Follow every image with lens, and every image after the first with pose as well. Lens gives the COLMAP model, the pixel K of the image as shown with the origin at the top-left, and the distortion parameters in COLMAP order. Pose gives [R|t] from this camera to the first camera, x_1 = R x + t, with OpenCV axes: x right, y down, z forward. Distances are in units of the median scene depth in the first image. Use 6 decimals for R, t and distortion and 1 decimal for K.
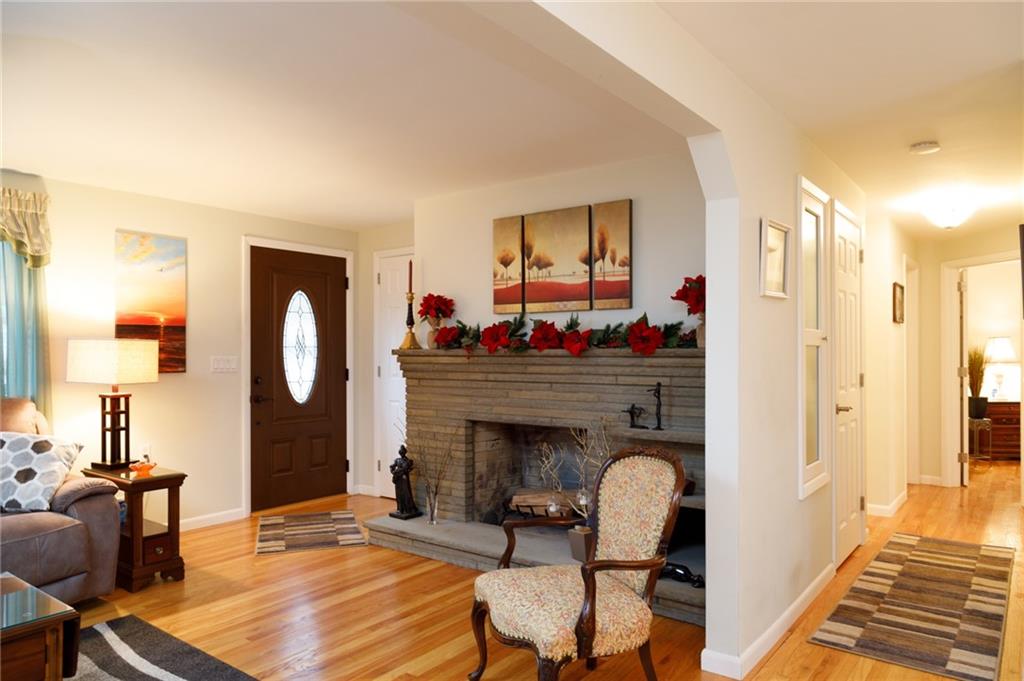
lens RADIAL K [[681.3, 0, 514.5], [0, 681.3, 342.8], [0, 0, 1]] dist [0.008973, 0.002691]
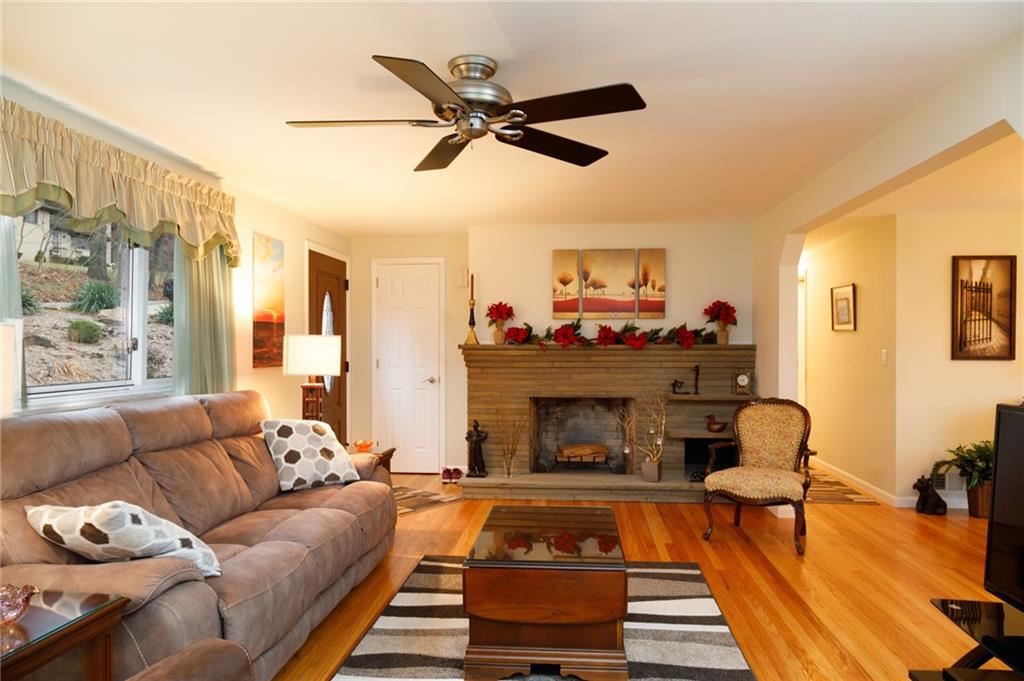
lens RADIAL K [[681.3, 0, 502.1], [0, 681.3, 337.4], [0, 0, 1]] dist [0.008973, 0.002691]
pose [[0.846126, 0.005681, 0.532952, -0.879015], [-0.006532, 0.999979, -0.000290, -0.004208], [-0.532943, -0.003236, 0.846145, -0.109871]]
